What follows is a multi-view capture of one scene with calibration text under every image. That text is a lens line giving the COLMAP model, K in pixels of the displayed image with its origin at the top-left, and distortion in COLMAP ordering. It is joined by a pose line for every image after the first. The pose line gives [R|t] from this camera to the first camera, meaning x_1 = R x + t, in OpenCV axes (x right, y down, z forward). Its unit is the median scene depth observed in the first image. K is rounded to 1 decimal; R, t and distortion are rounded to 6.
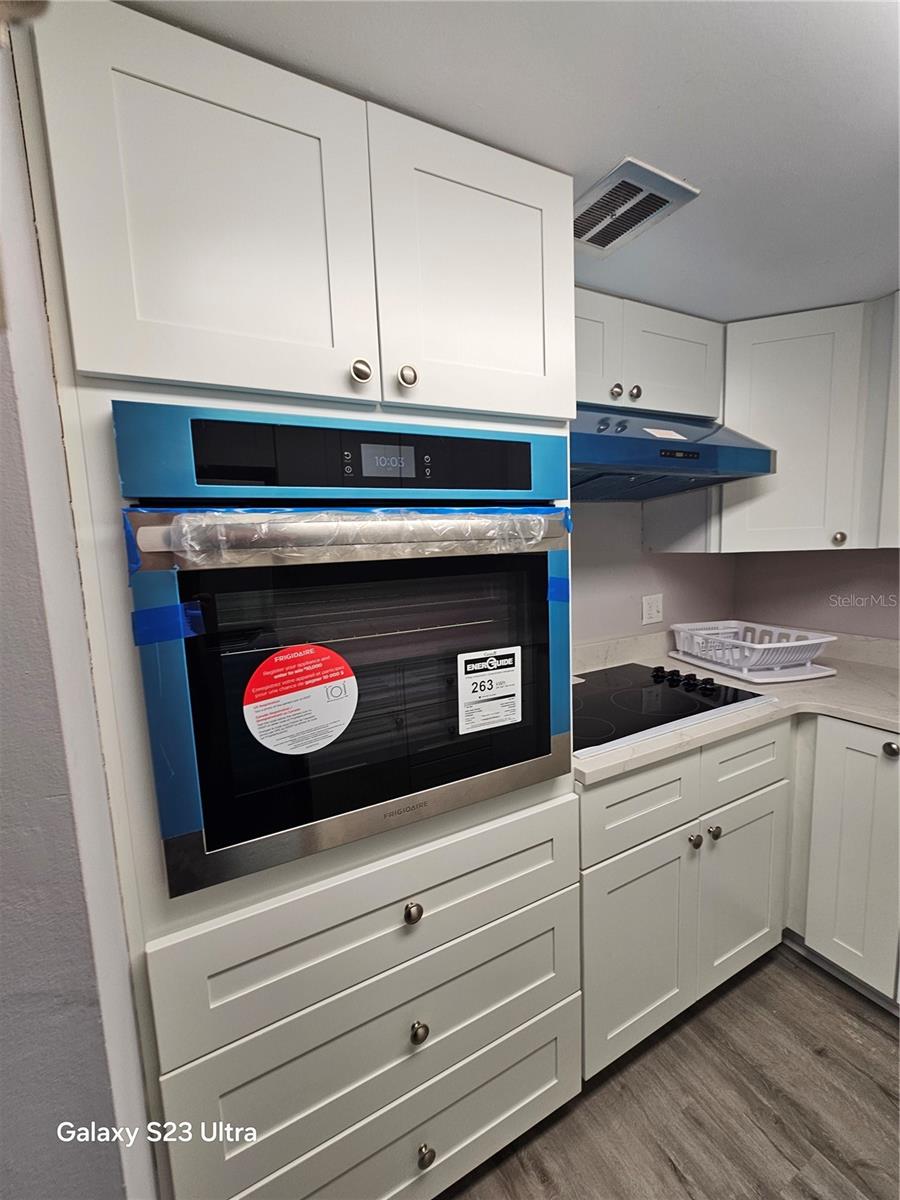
lens RADIAL K [[494.1, 0, 450.0], [0, 494.1, 600.0], [0, 0, 1]] dist [-0.000635, -0.001085]
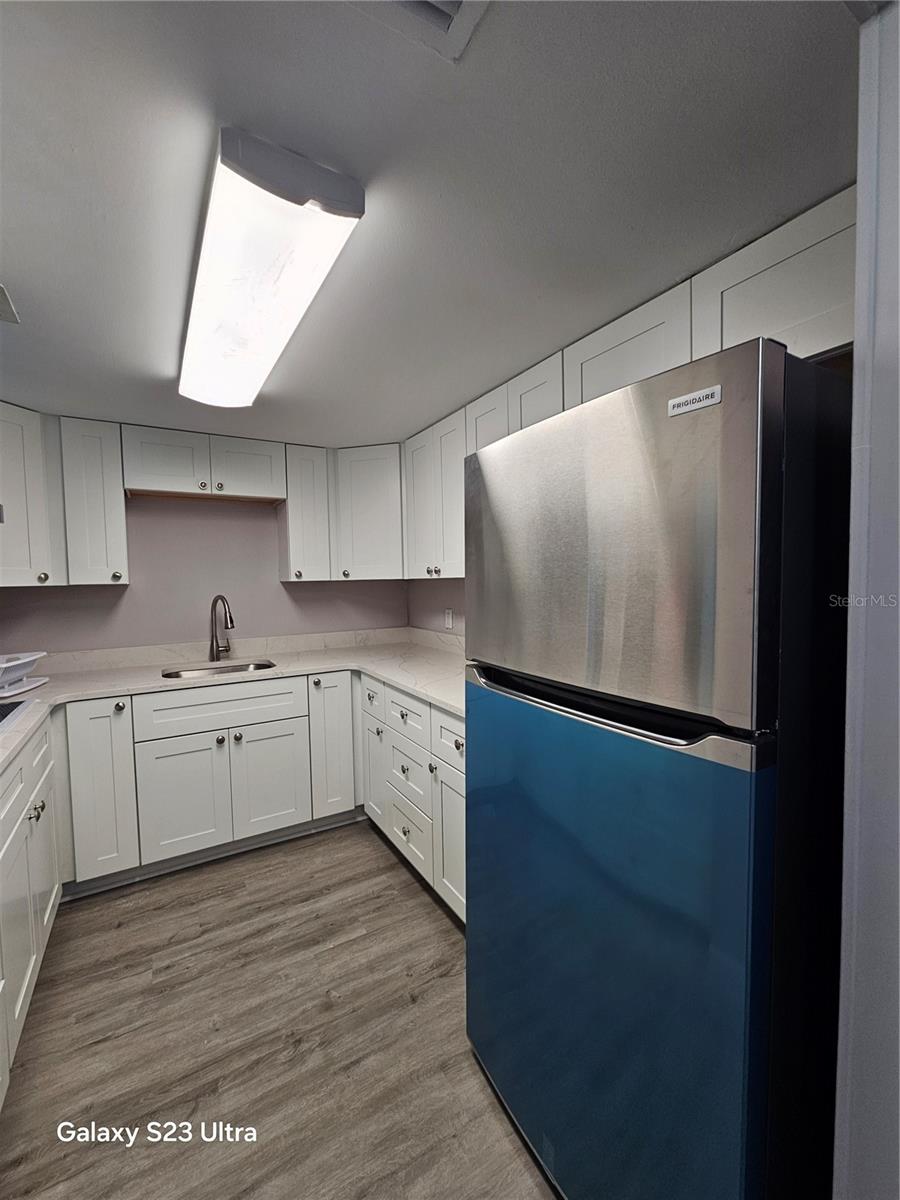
lens RADIAL K [[494.1, 0, 450.0], [0, 494.1, 600.0], [0, 0, 1]] dist [-0.000635, -0.001085]
pose [[-0.055336, -0.012854, 0.998385, -0.735412], [0.140503, 0.989867, 0.020531, 0.075937], [-0.988533, 0.141412, -0.052969, -0.021257]]
